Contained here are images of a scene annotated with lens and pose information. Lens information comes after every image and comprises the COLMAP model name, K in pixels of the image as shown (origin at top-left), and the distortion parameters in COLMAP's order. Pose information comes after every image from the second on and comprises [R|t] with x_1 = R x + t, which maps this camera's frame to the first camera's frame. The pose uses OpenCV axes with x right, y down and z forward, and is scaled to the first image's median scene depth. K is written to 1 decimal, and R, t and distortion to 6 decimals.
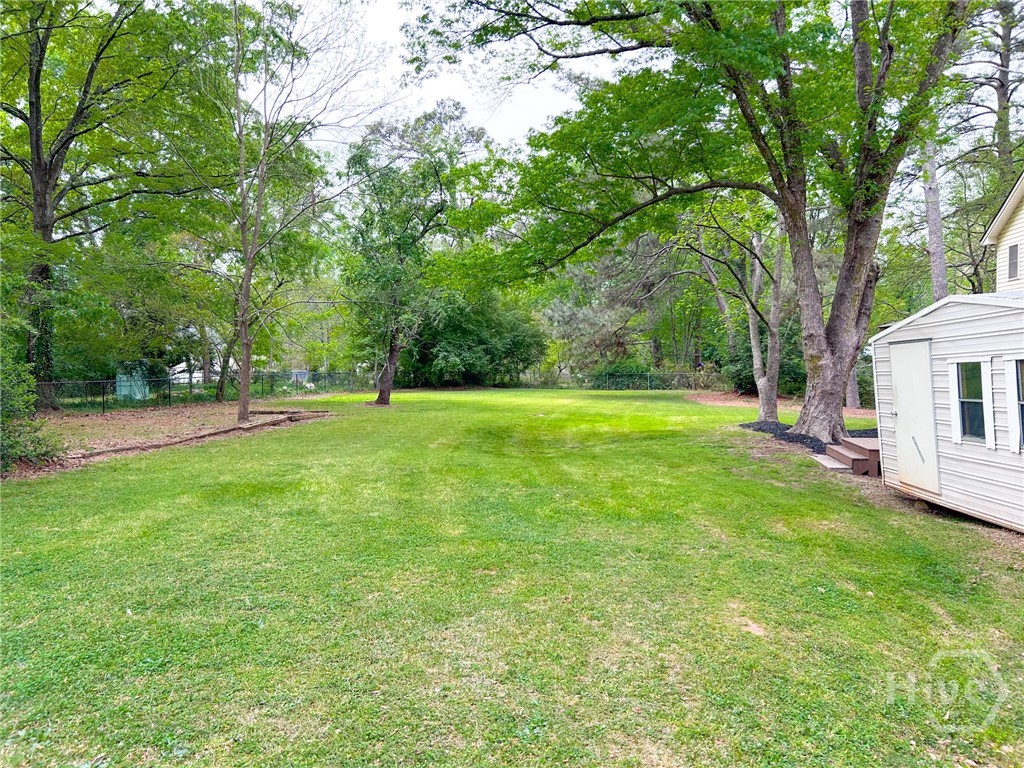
lens RADIAL K [[774.4, 0, 512.0], [0, 774.4, 384.0], [0, 0, 1]] dist [0.001278, 0.001003]
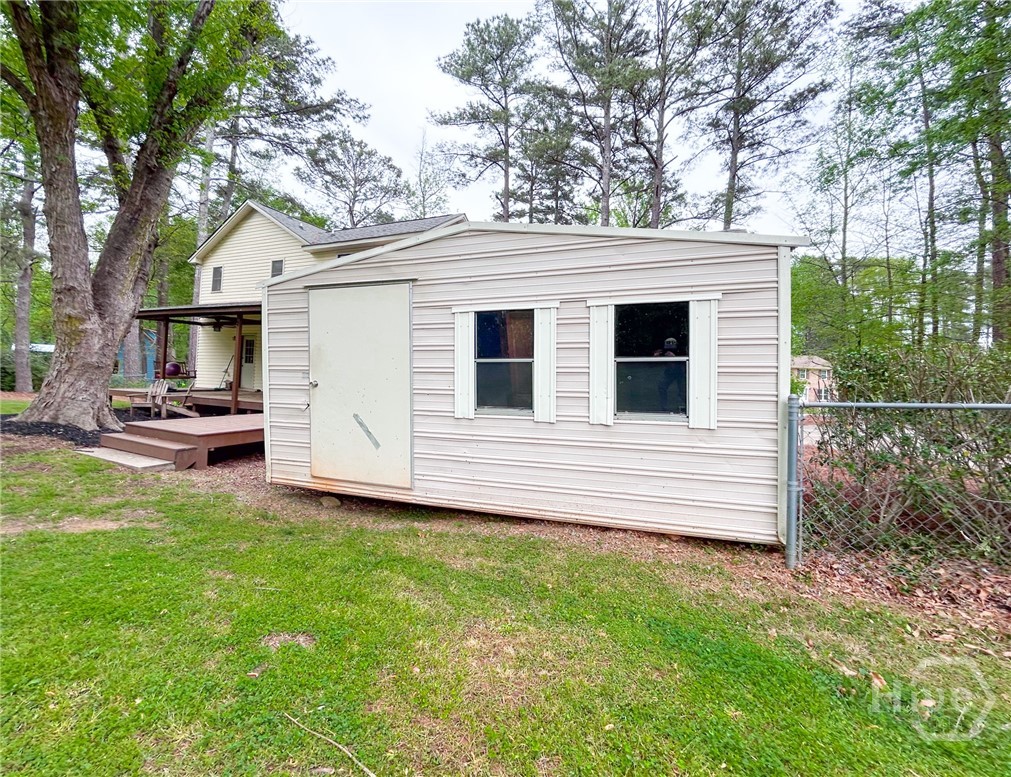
lens RADIAL K [[422.9, 0, 505.7], [0, 422.9, 357.8], [0, 0, 1]] dist [0.000138, 0.000345]
pose [[0.265703, 0.044388, 0.963033, 0.127313], [-0.005015, 0.998990, -0.044662, 0.024546], [-0.964042, 0.007037, 0.265657, 0.585363]]
